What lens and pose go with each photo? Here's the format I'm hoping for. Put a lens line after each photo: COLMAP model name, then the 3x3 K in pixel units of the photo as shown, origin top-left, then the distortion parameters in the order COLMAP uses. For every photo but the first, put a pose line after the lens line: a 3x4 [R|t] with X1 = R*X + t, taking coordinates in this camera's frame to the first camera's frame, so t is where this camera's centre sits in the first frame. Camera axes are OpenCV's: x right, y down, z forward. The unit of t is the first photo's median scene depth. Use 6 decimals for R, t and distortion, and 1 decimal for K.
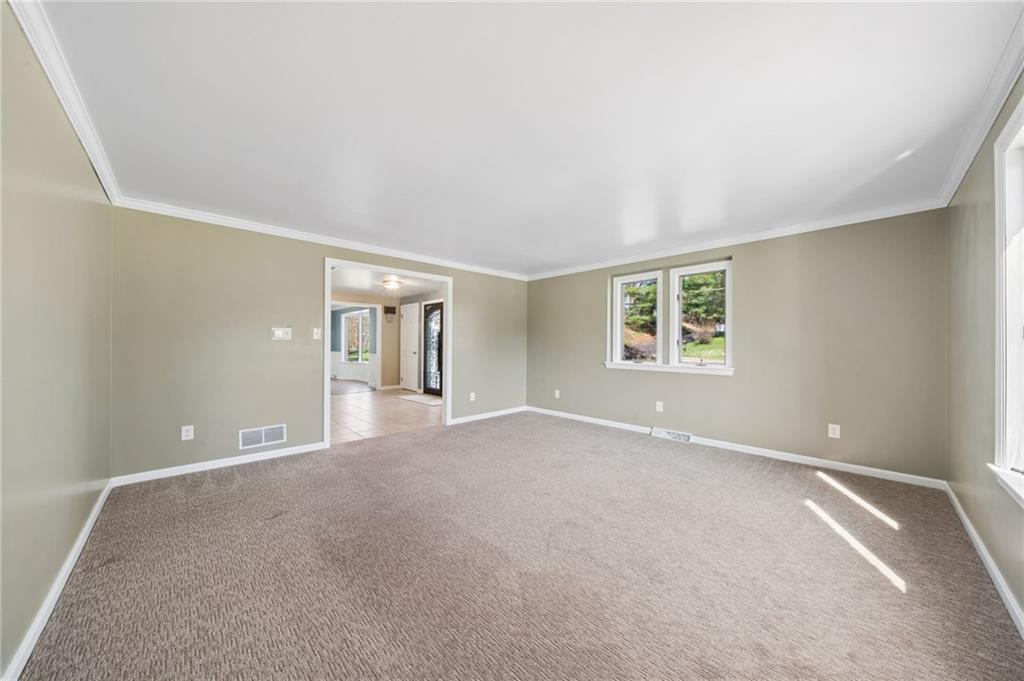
lens RADIAL K [[346.2, 0, 515.3], [0, 346.2, 341.1], [0, 0, 1]] dist [-0.000036, -0.000007]
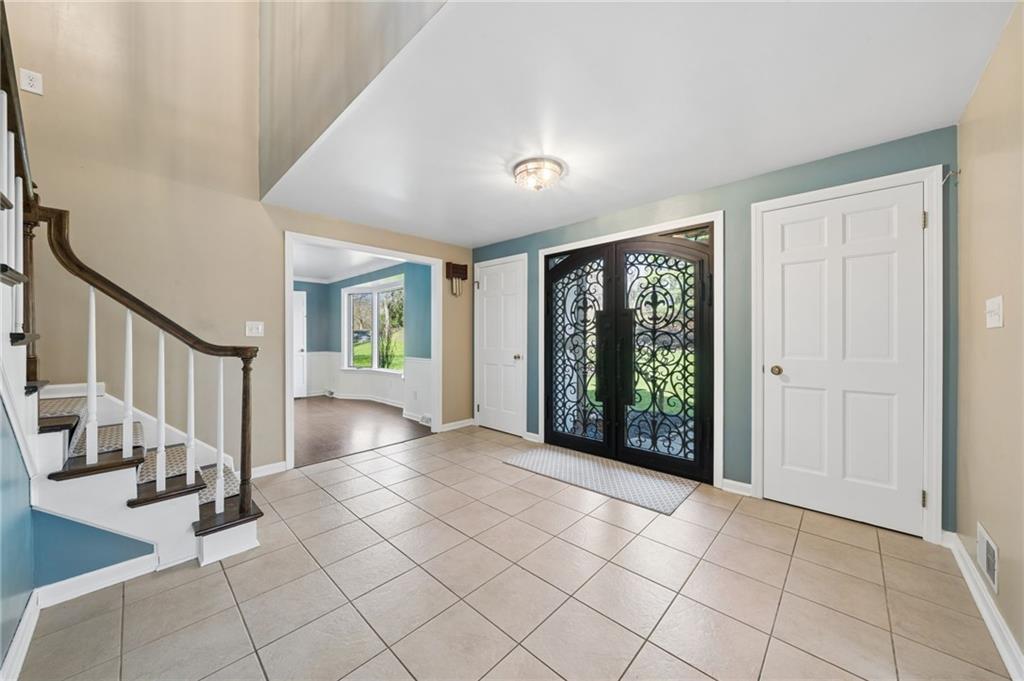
lens RADIAL K [[346.2, 0, 509.0], [0, 346.2, 341.3], [0, 0, 1]] dist [-0.000036, -0.000007]
pose [[0.998407, 0.004086, 0.056278, -0.317651], [-0.004525, 0.999960, 0.007668, 0.008391], [-0.056244, -0.007910, 0.998386, 0.497780]]
